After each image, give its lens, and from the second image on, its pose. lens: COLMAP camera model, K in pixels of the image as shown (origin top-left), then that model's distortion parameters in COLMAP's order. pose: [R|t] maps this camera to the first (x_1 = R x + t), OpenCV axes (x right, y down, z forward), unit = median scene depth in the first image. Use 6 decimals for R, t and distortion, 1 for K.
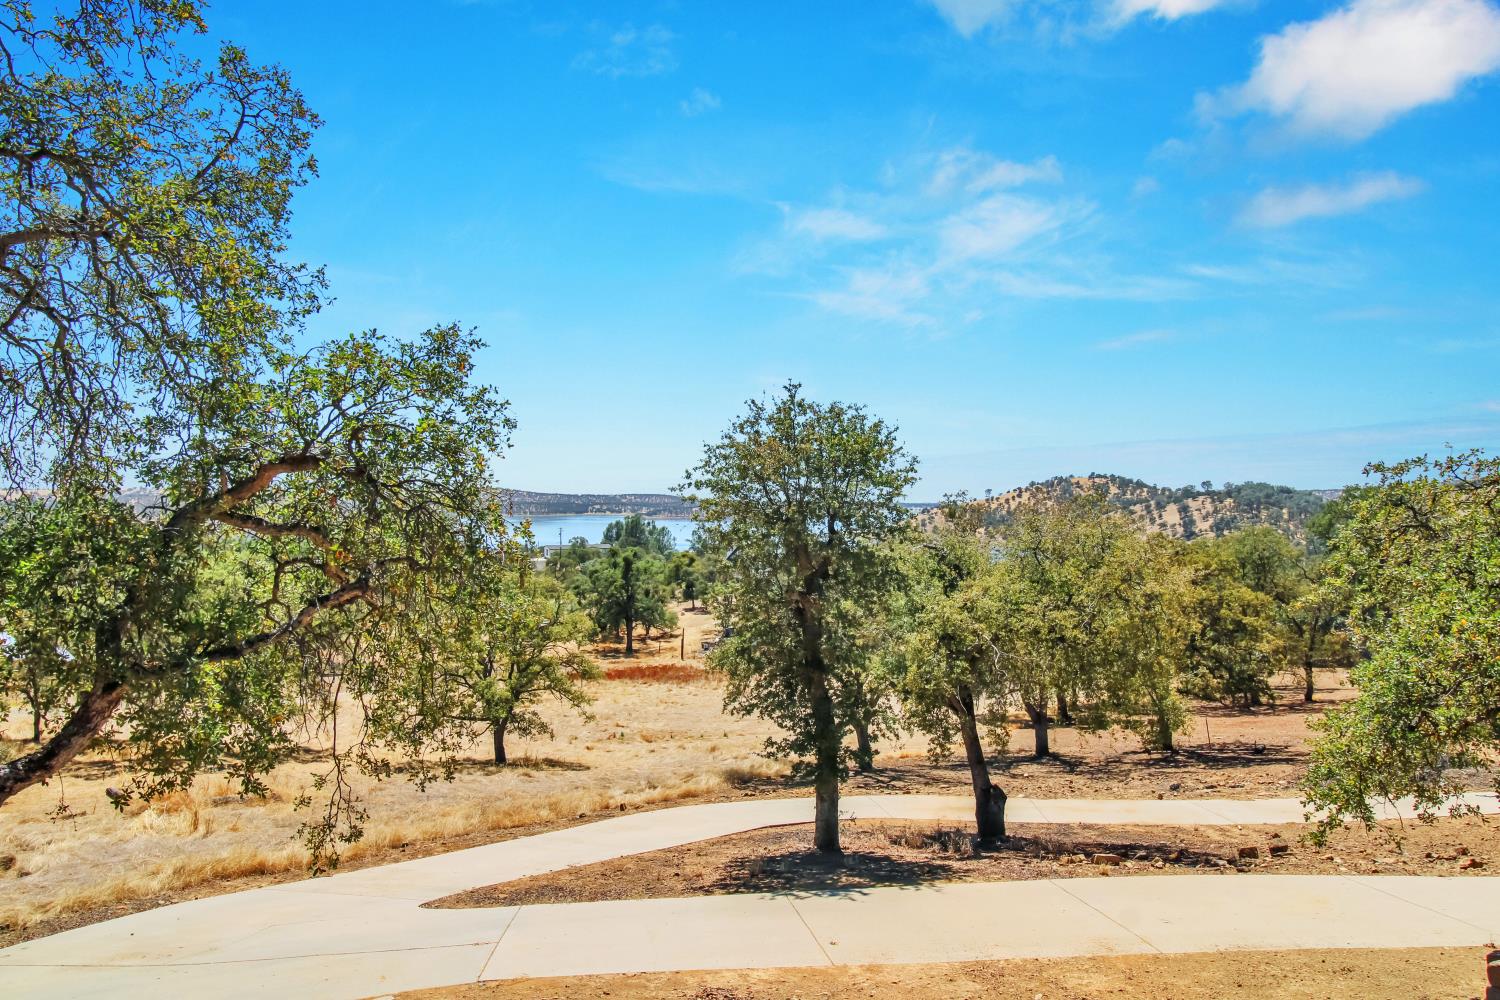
lens RADIAL K [[1064.0, 0, 750.0], [0, 1064.0, 500.0], [0, 0, 1]] dist [-0.004828, -0.004394]
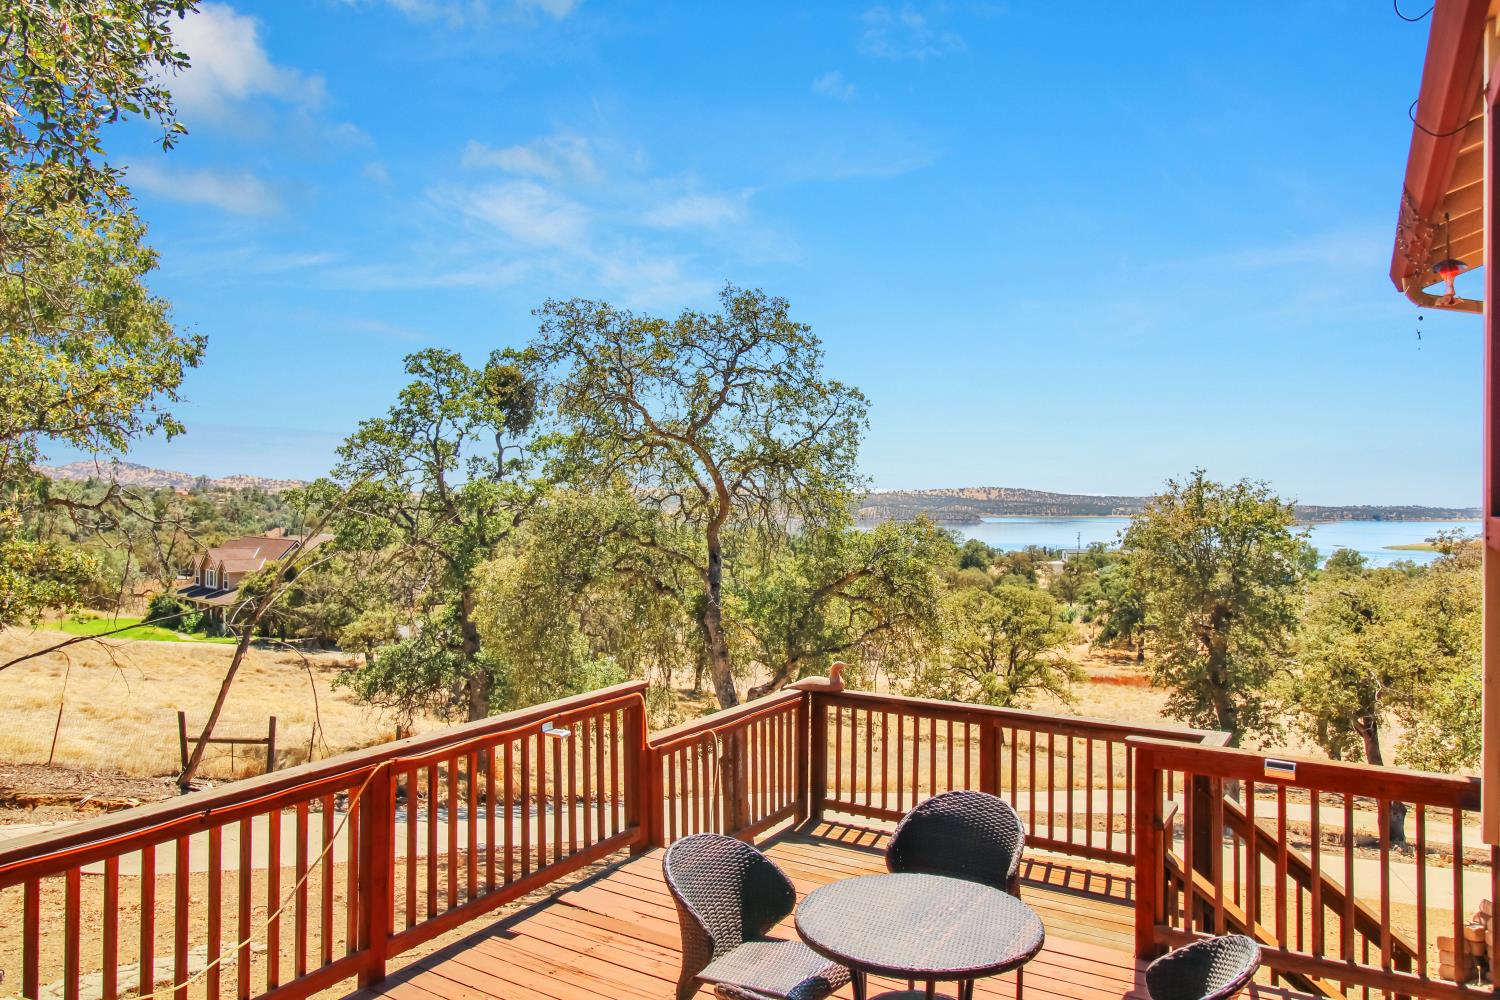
lens RADIAL K [[1064.0, 0, 750.0], [0, 1064.0, 500.0], [0, 0, 1]] dist [-0.004828, -0.004394]
pose [[0.884847, 0.012849, -0.465704, 0.070064], [-0.011216, 0.999917, 0.006278, -0.031724], [0.465746, -0.000331, 0.884918, -0.186427]]
